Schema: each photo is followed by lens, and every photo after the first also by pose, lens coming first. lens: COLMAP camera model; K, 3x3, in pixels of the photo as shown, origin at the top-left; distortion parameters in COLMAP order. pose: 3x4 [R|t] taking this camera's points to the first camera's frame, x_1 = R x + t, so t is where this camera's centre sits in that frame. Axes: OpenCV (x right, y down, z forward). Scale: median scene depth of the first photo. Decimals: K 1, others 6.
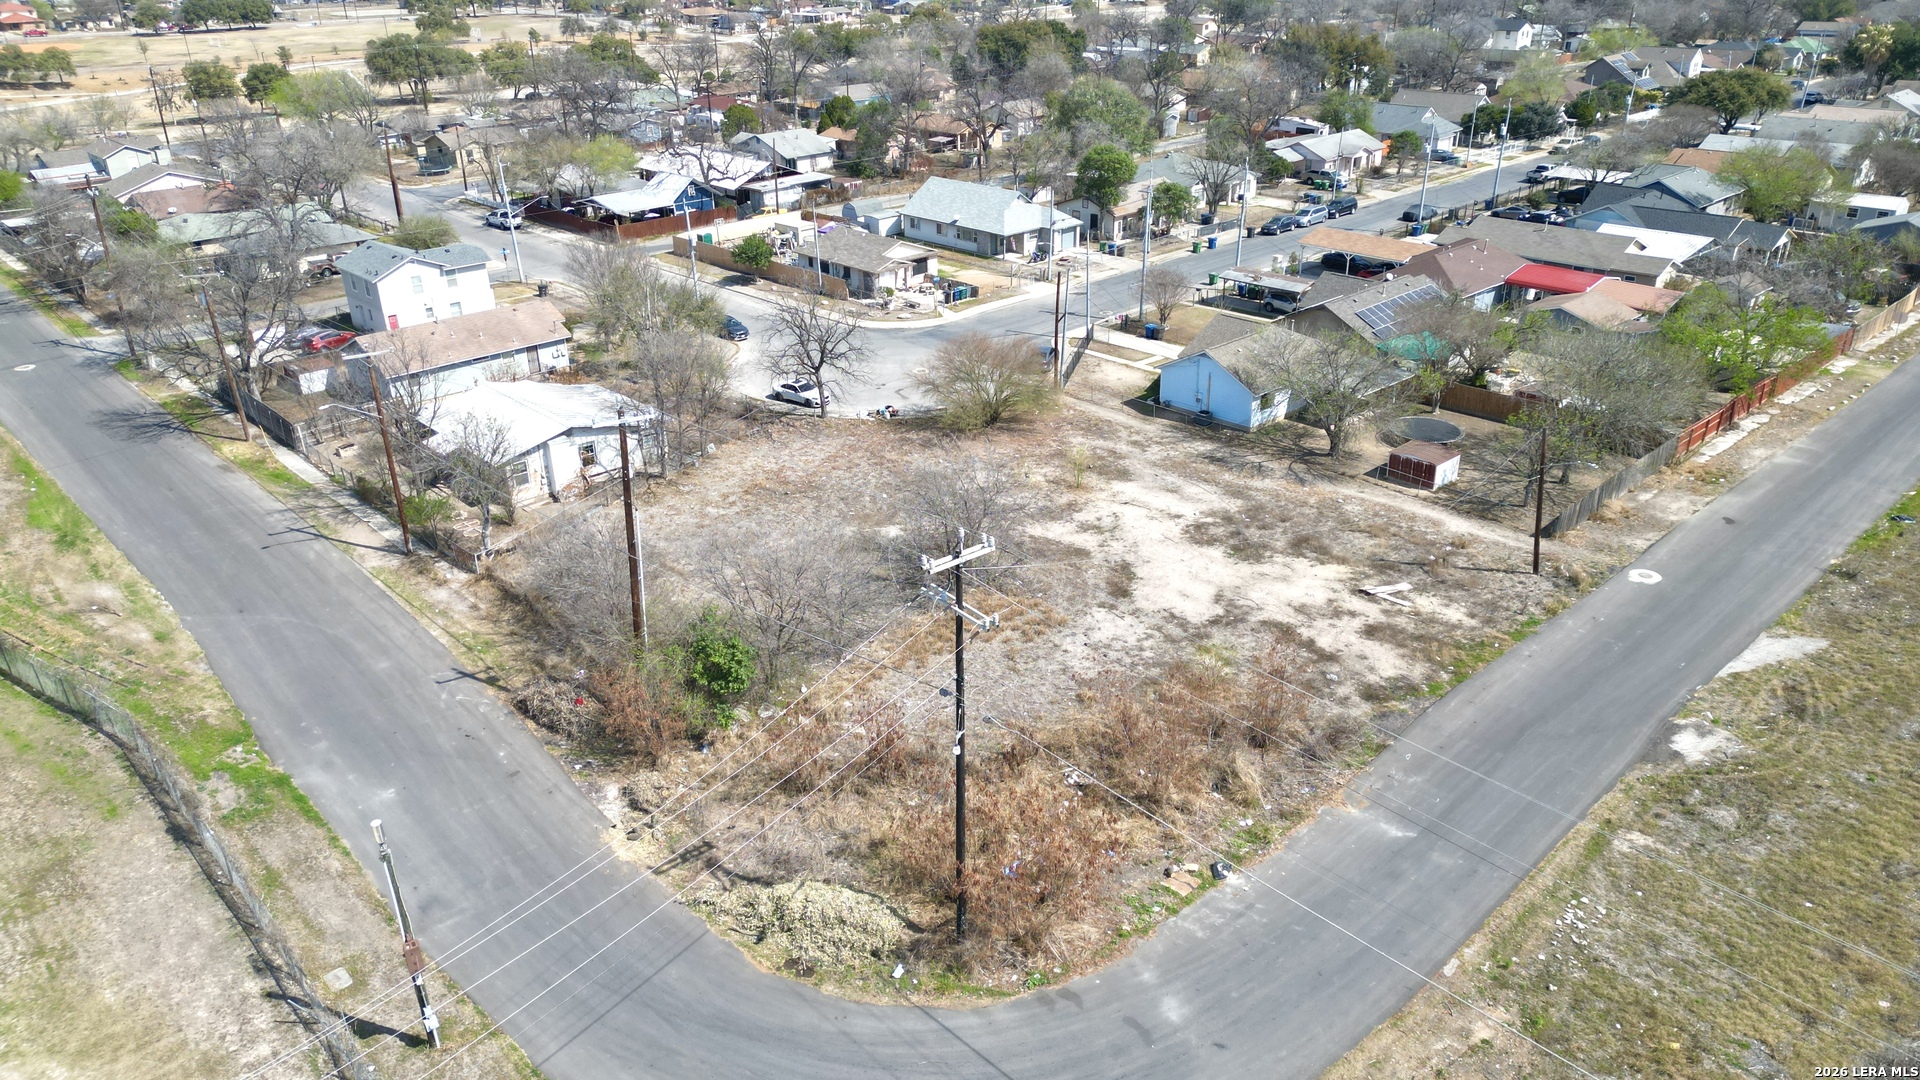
lens RADIAL K [[1331.6, 0, 954.7], [0, 1331.6, 528.8], [0, 0, 1]] dist [0.080498, -0.080216]
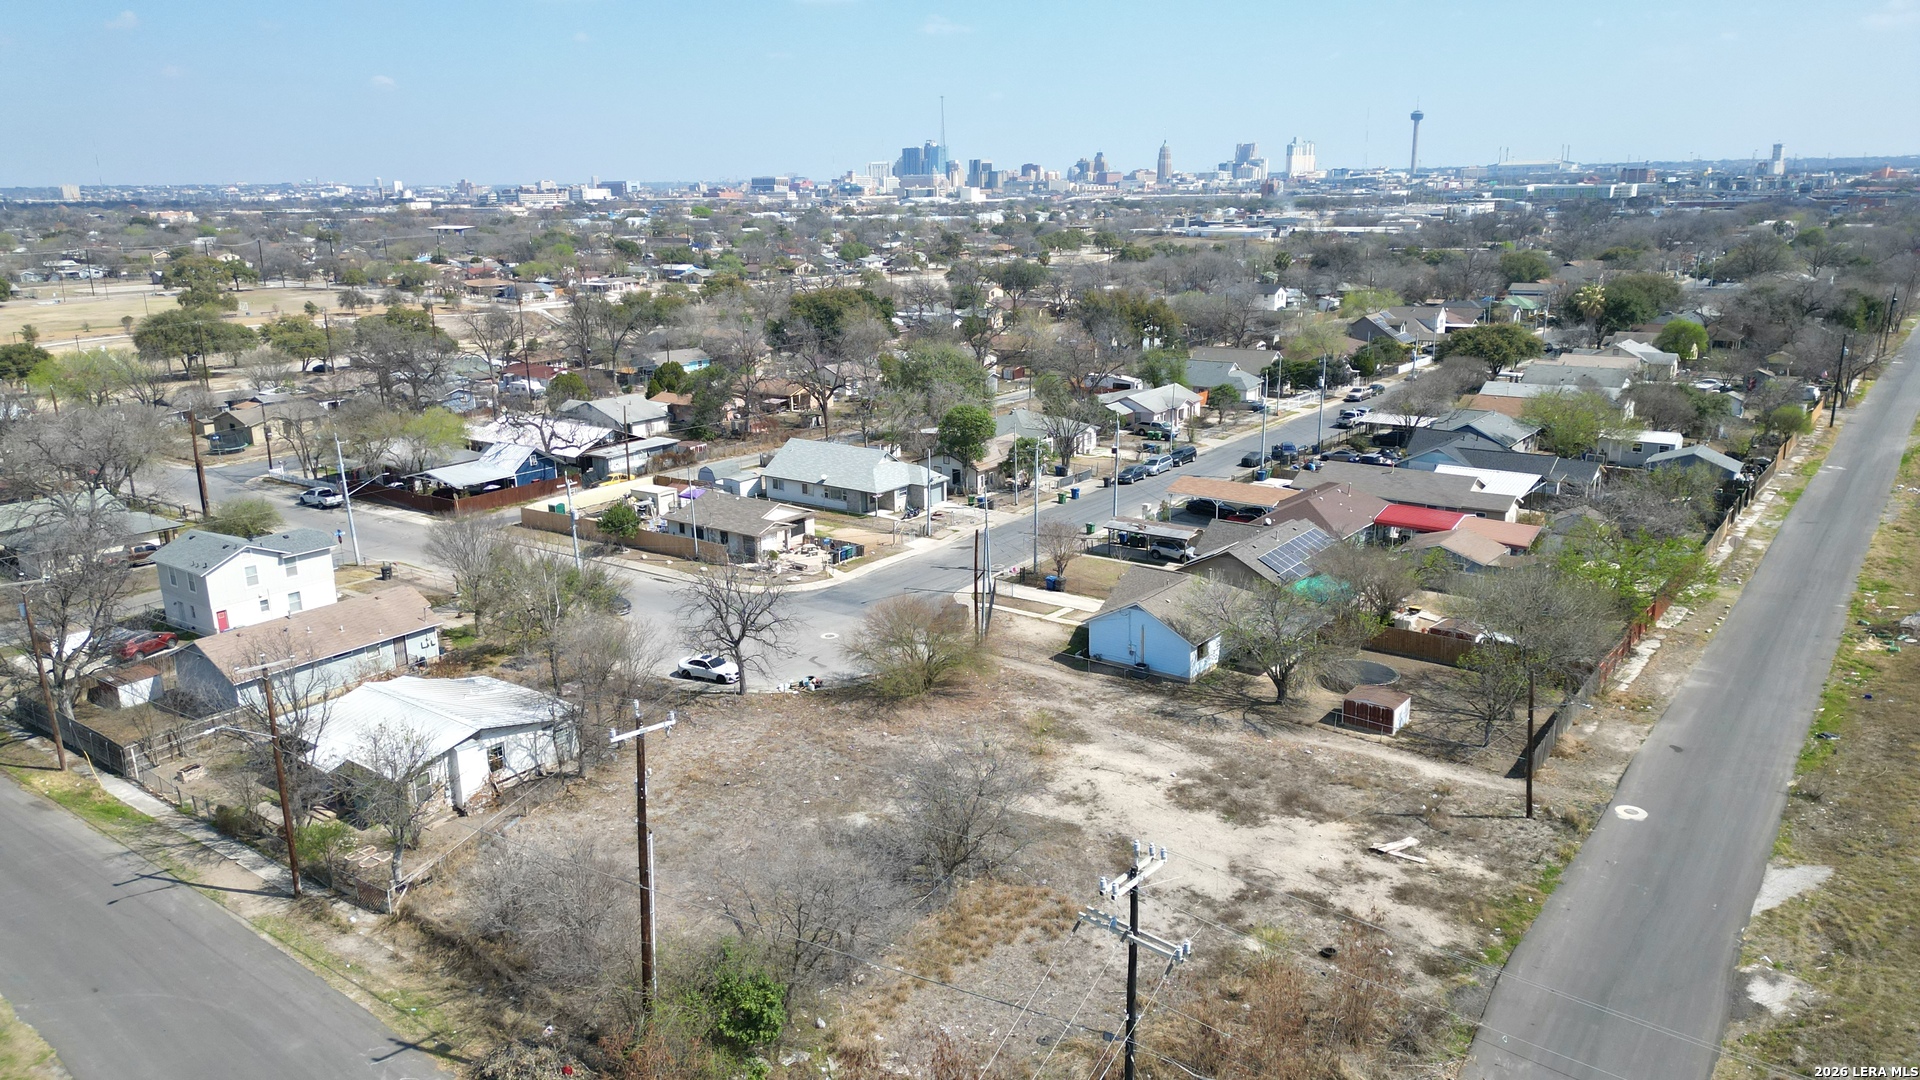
lens RADIAL K [[1331.6, 0, 954.4], [0, 1331.6, 523.1], [0, 0, 1]] dist [0.080498, -0.080216]
pose [[0.984912, -0.041809, 0.167931, -0.116146], [0.072187, 0.981180, -0.179095, -0.025880], [-0.157282, 0.188515, 0.969394, 0.055902]]
